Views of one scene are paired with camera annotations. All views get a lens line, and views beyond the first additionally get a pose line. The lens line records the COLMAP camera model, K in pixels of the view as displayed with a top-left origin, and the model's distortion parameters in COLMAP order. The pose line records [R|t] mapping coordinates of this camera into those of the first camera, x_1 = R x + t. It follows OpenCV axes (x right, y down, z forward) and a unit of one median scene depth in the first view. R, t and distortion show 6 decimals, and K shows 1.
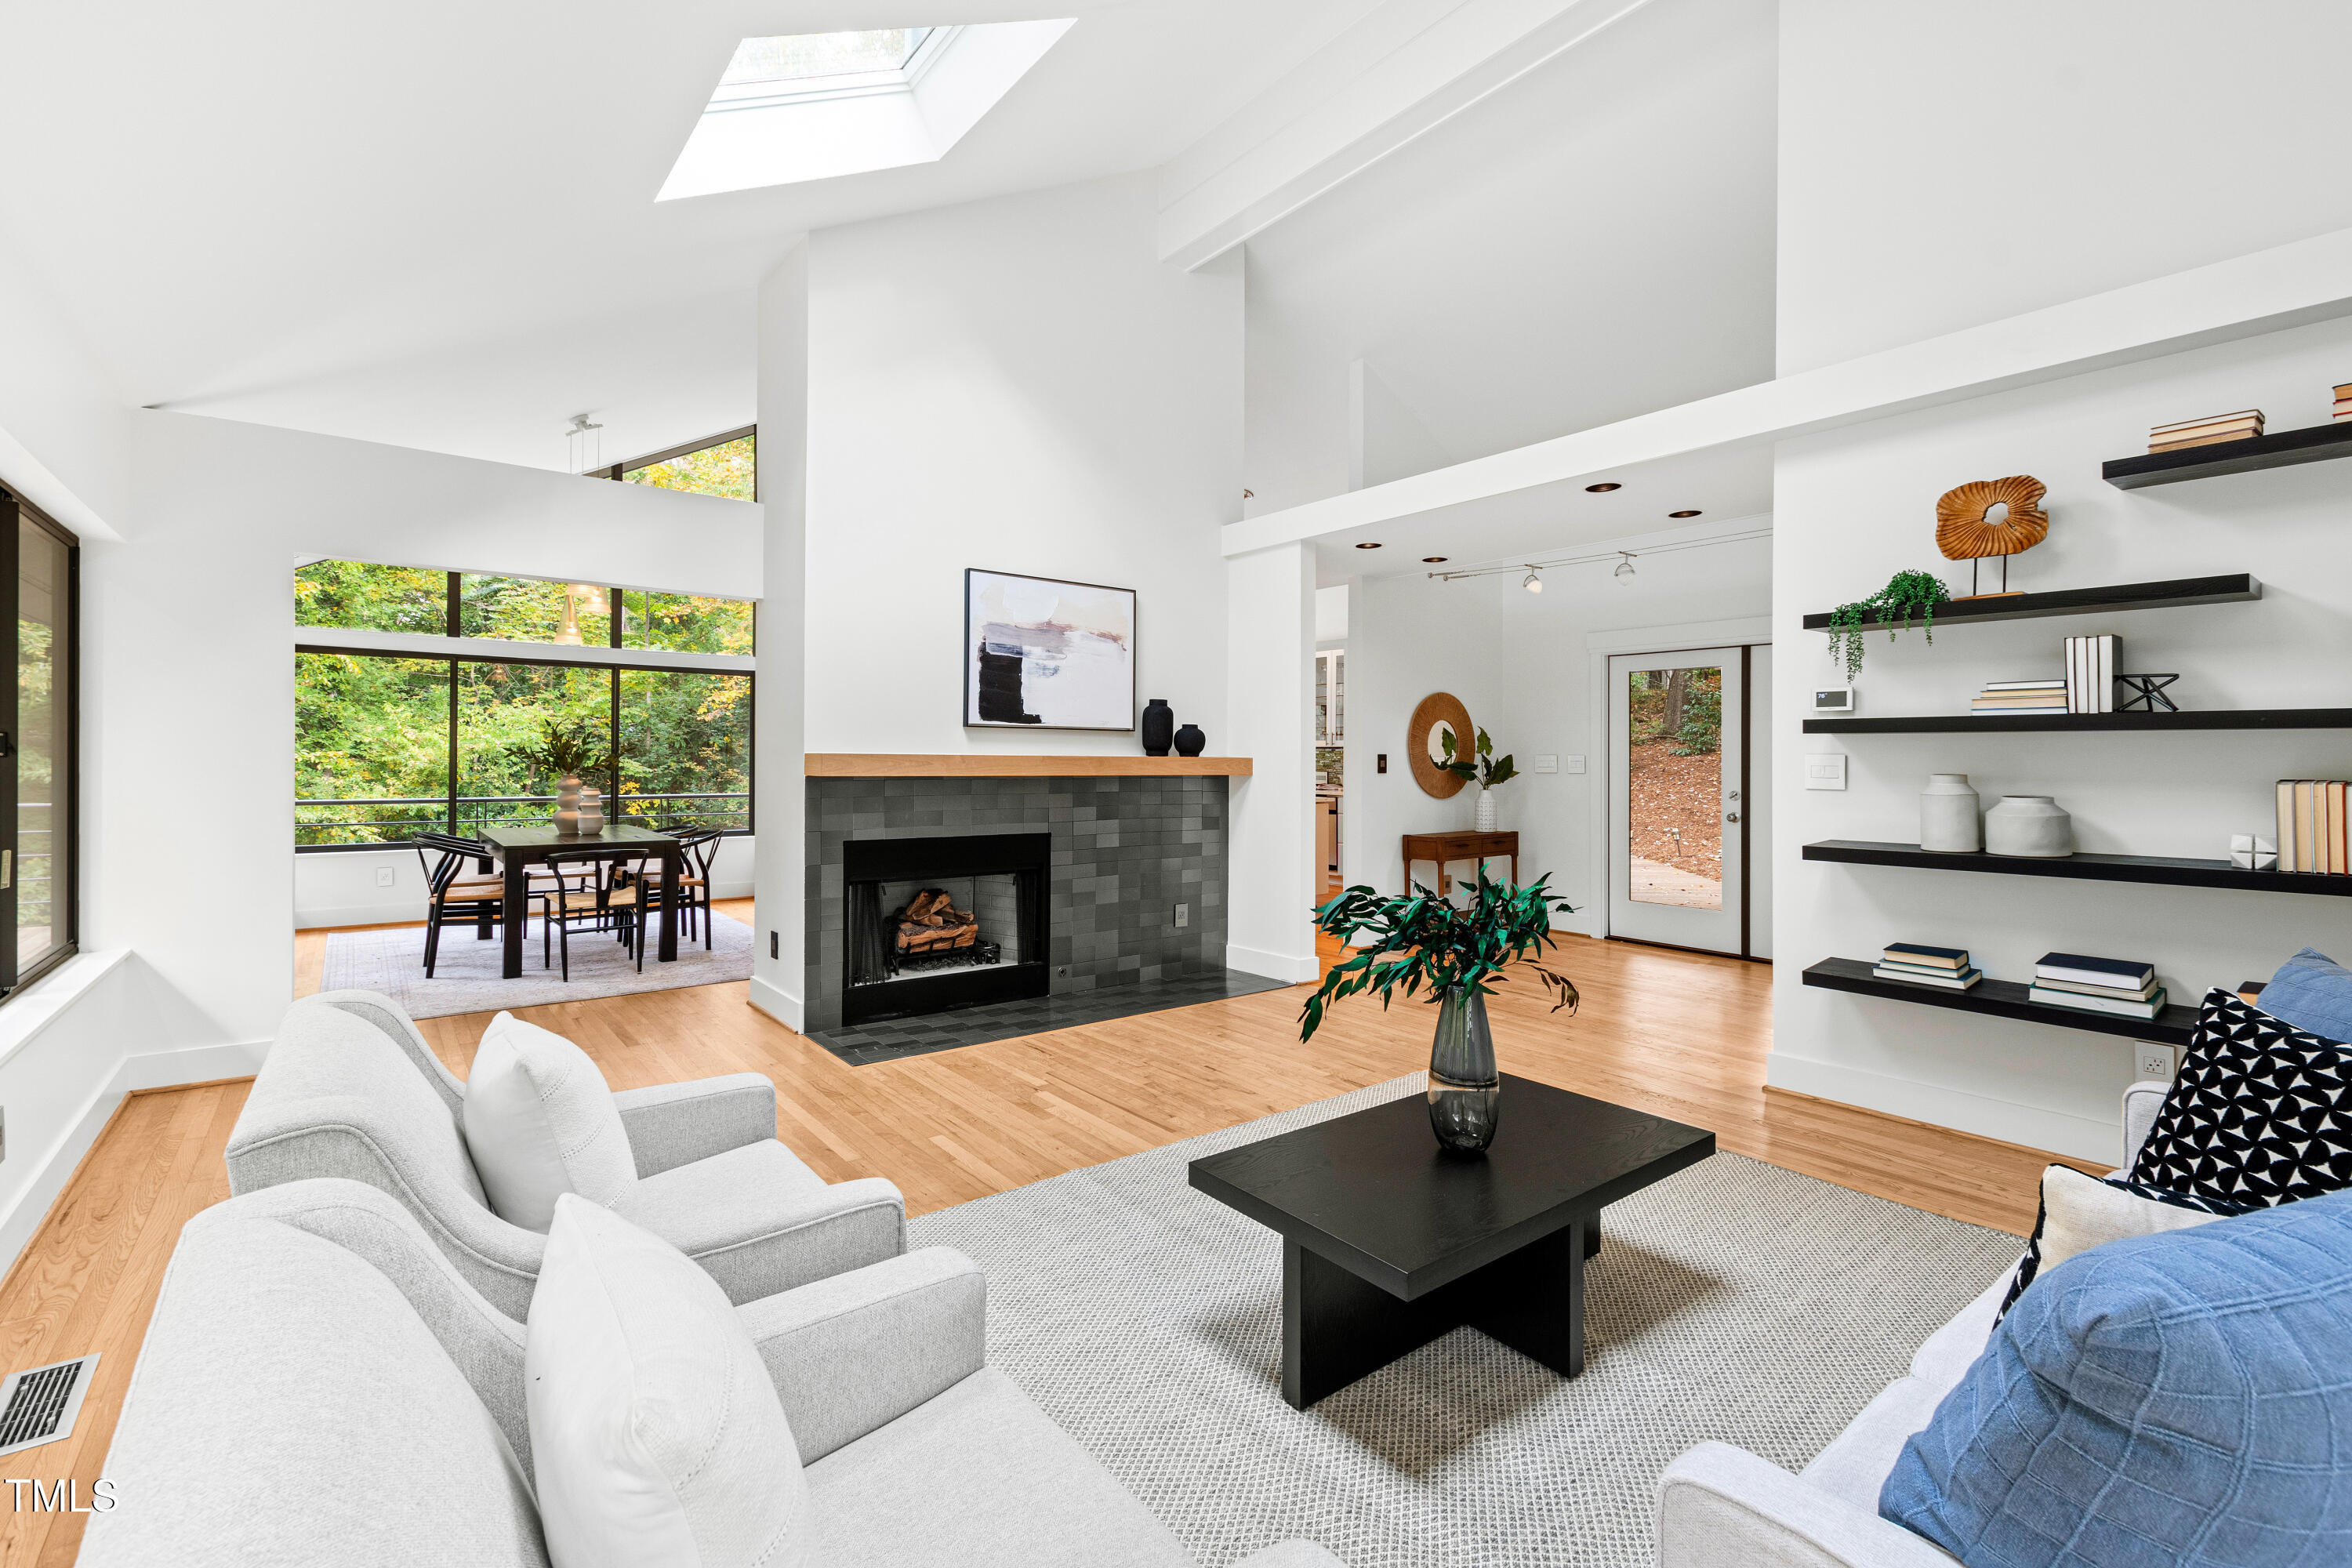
lens RADIAL K [[1039.9, 0, 1177.6], [0, 1039.9, 756.5], [0, 0, 1]] dist [-0.000553, 0.000286]
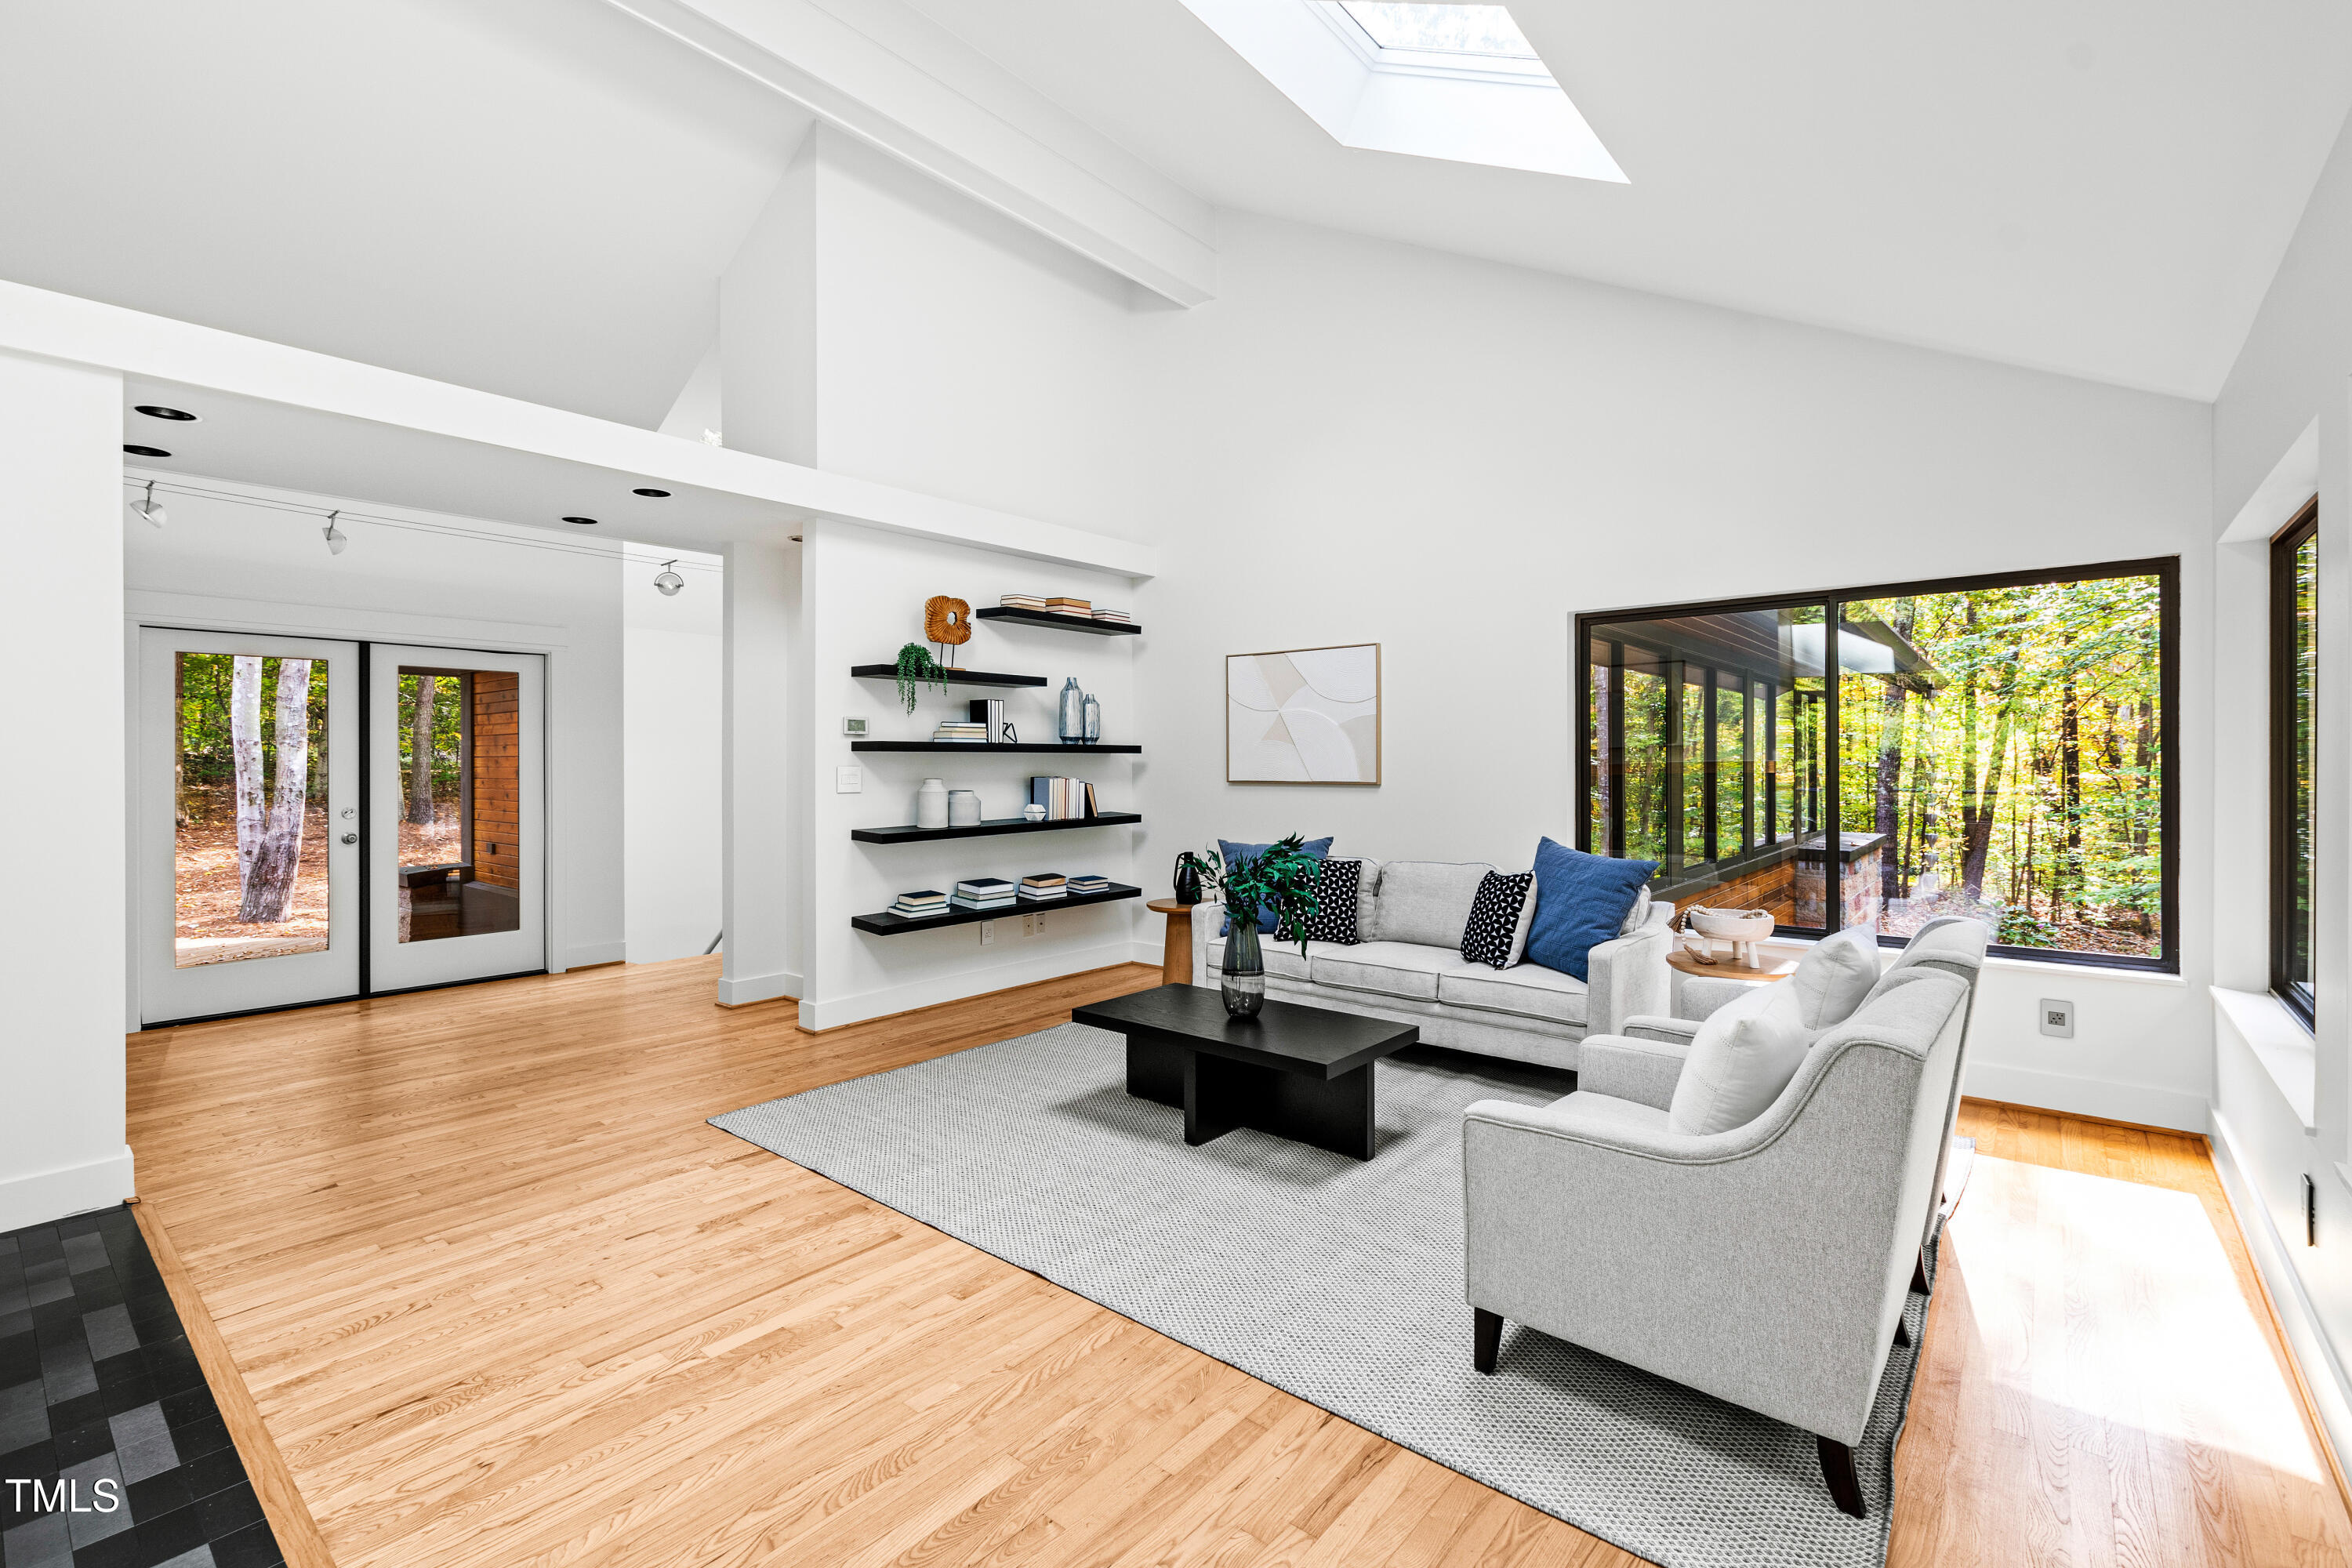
lens RADIAL K [[1035.2, 0, 1165.8], [0, 1035.2, 782.4], [0, 0, 1]] dist [0.003238, -0.000323]
pose [[-0.200676, -0.026957, 0.979287, -0.835781], [0.001727, 0.999610, 0.027870, -0.020248], [-0.979656, 0.007284, -0.200552, 0.952157]]
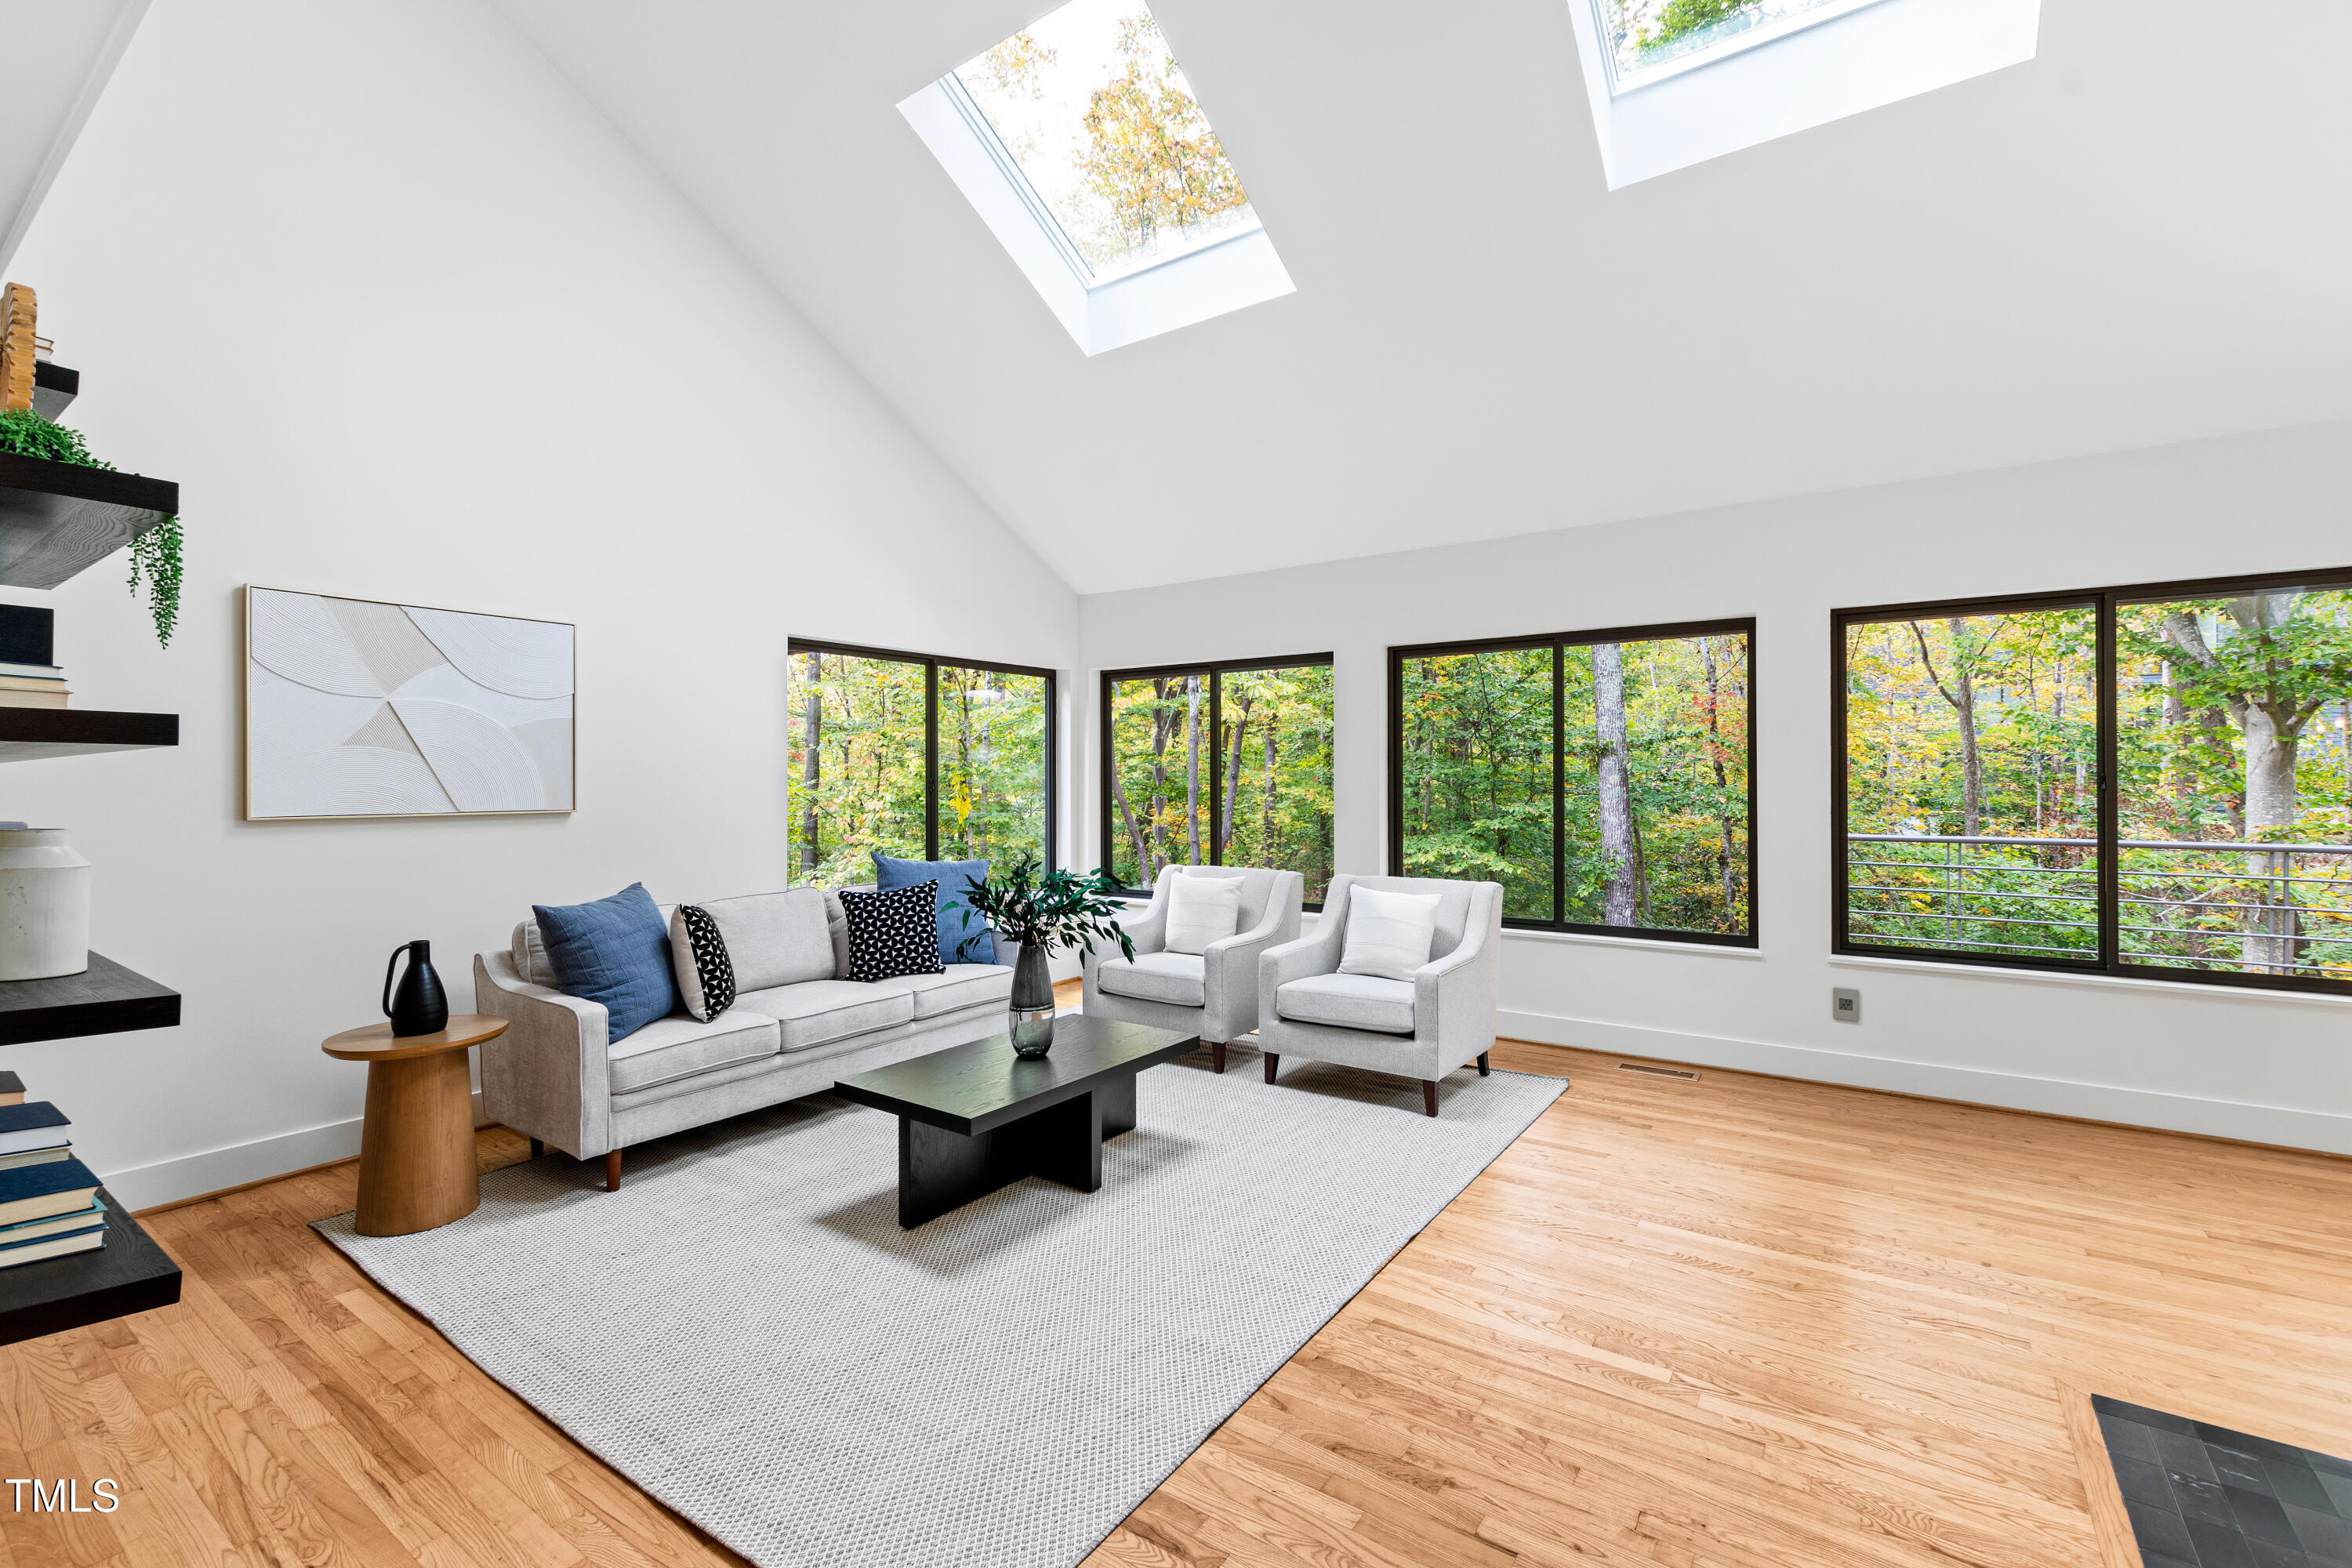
lens RADIAL K [[1025.8, 0, 1146.8], [0, 1025.8, 768.8], [0, 0, 1]] dist [0.001017, 0.000208]
pose [[-0.961096, -0.009146, -0.276063, 0.316265], [-0.005168, 0.999872, -0.015134, -0.007739], [0.276166, -0.013118, -0.961021, 1.618880]]
